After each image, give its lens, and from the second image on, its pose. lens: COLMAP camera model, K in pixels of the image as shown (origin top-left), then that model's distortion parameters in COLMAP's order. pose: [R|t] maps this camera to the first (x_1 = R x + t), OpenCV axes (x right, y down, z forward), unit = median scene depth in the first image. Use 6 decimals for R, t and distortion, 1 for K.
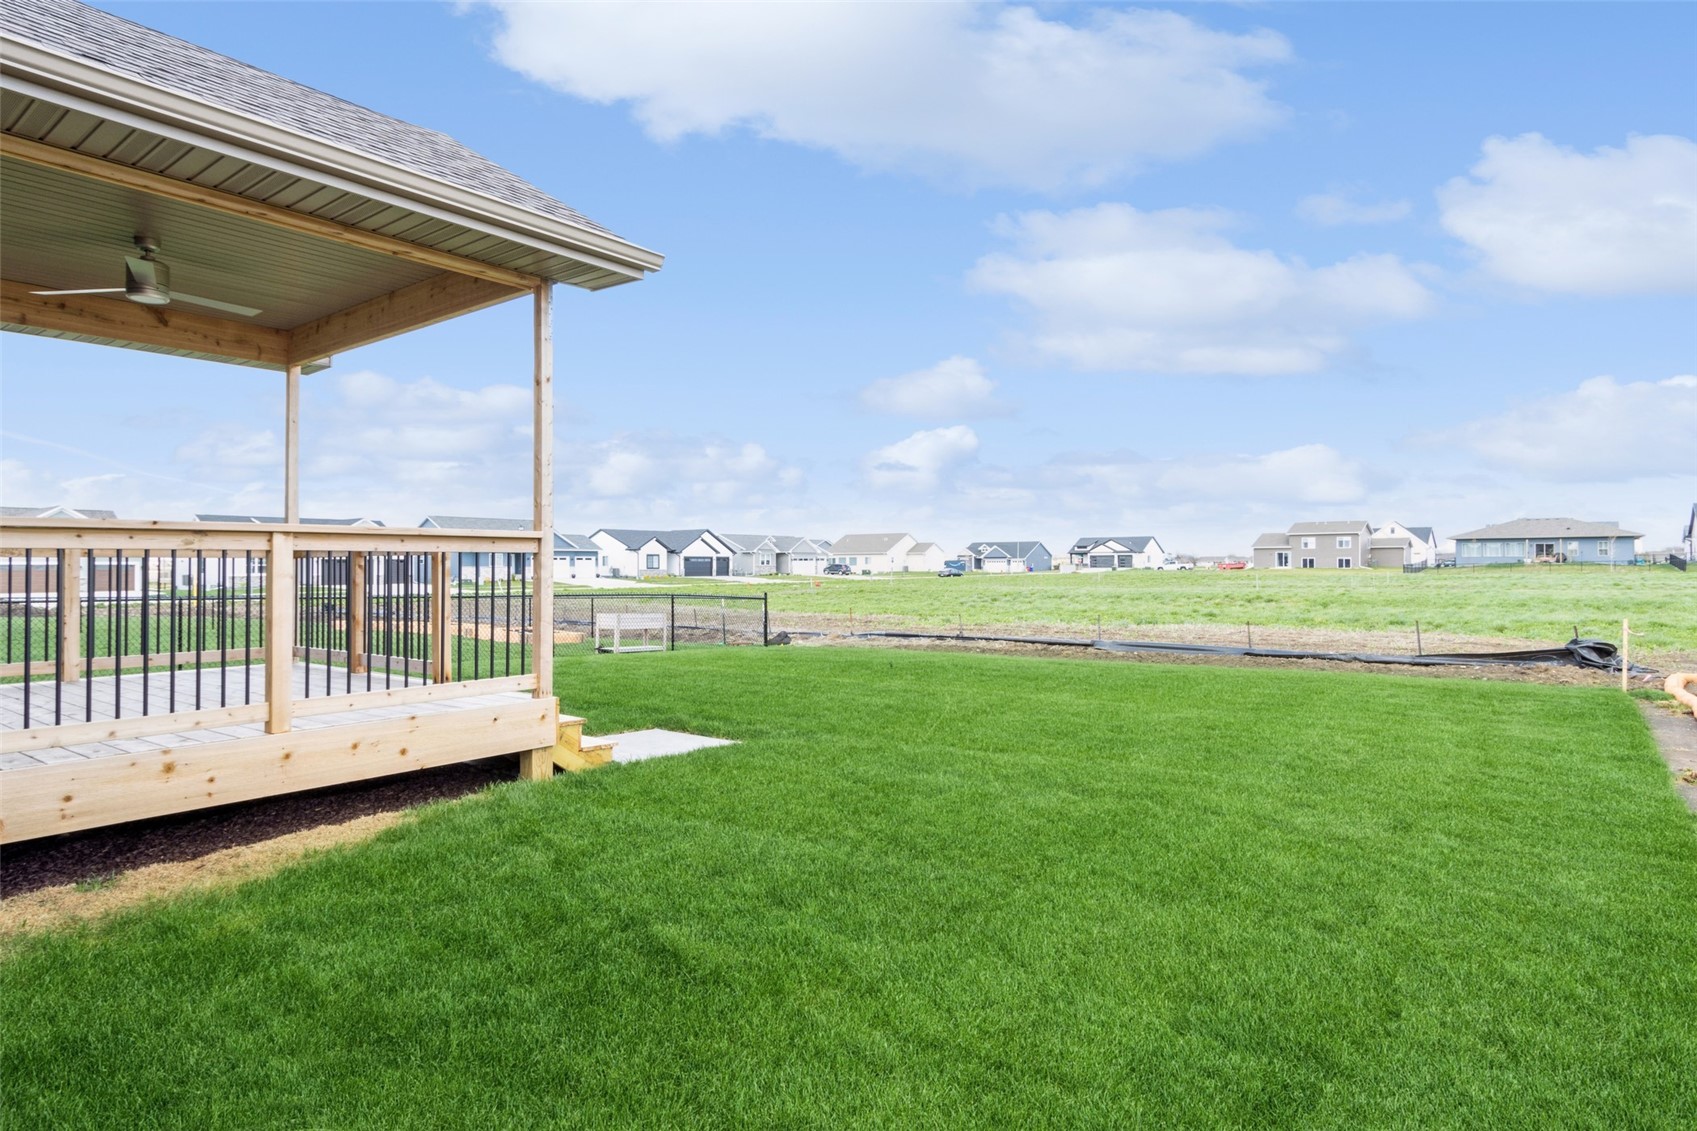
lens RADIAL K [[1000.0, 0, 850.4], [0, 1000.0, 565.9], [0, 0, 1]] dist [0.030709, 0.000186]
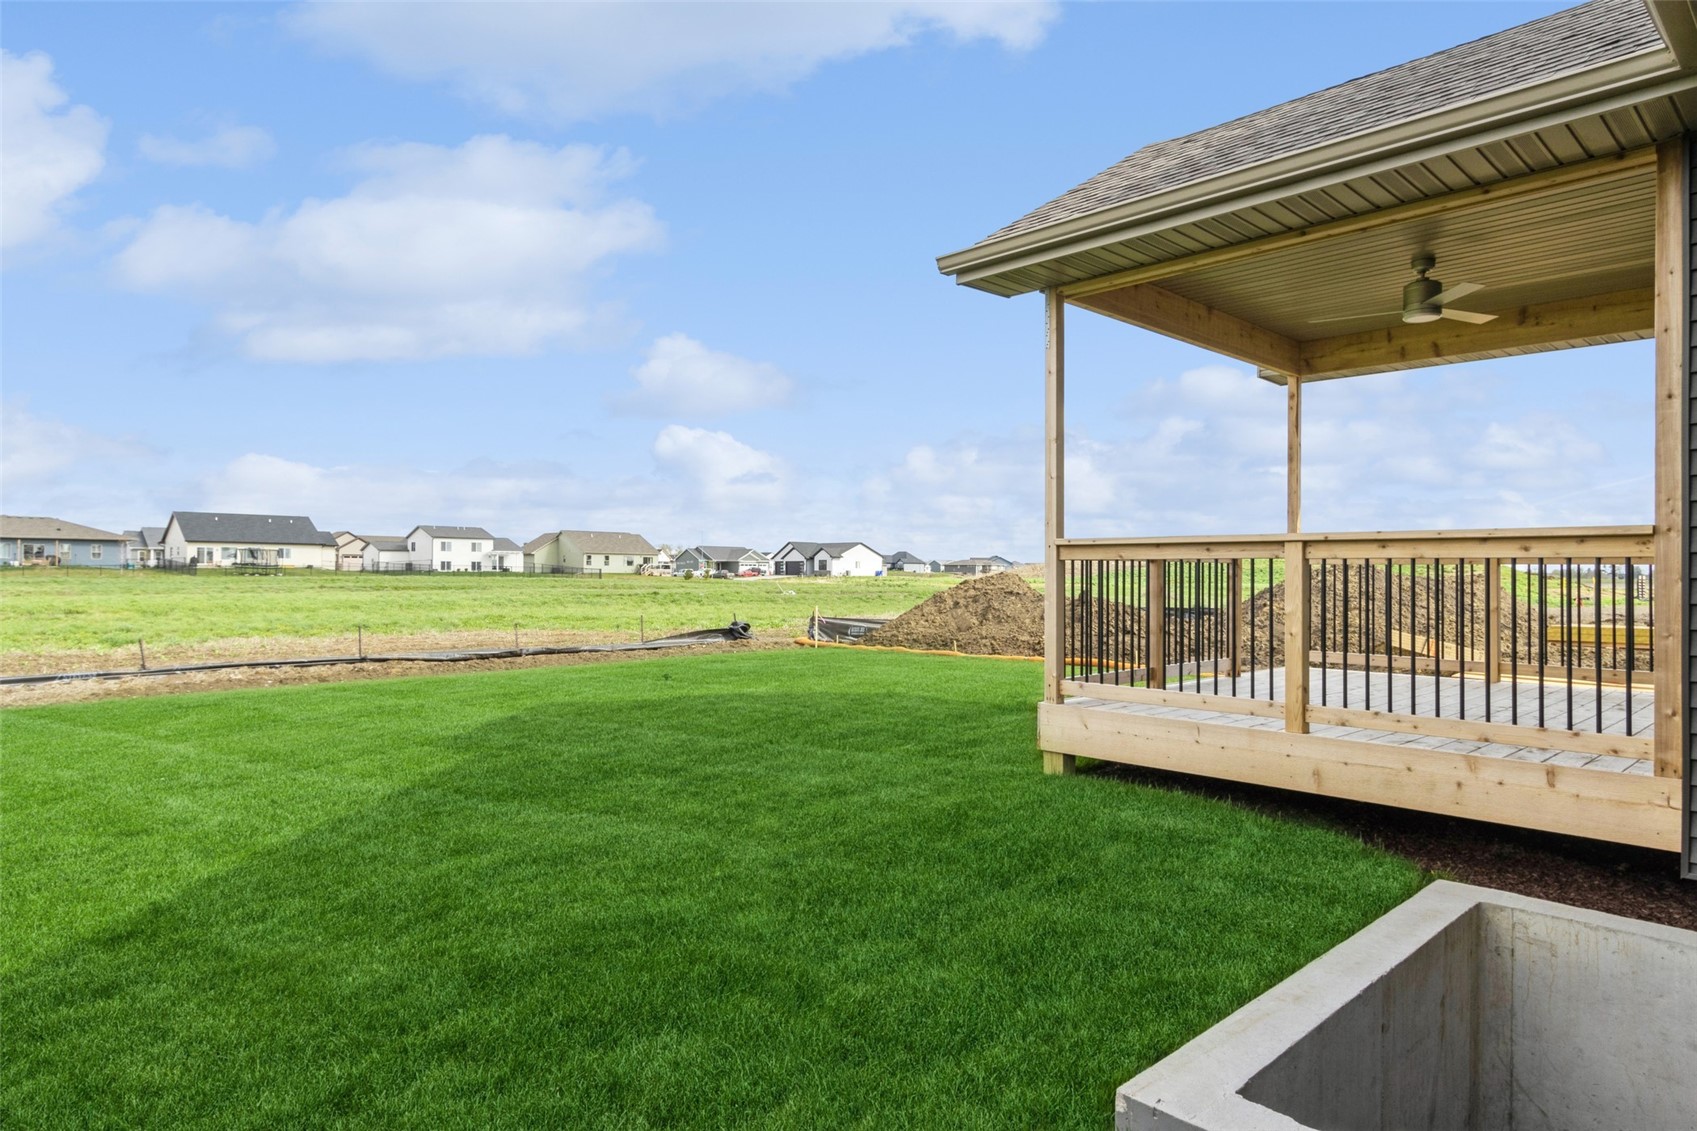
lens RADIAL K [[1000.0, 0, 850.4], [0, 1000.0, 565.9], [0, 0, 1]] dist [0.030709, 0.000186]
pose [[-0.134890, -0.005094, -0.990847, 0.527841], [-0.003130, 0.999984, -0.004715, -0.000865], [0.990856, 0.002465, -0.134904, 0.688313]]
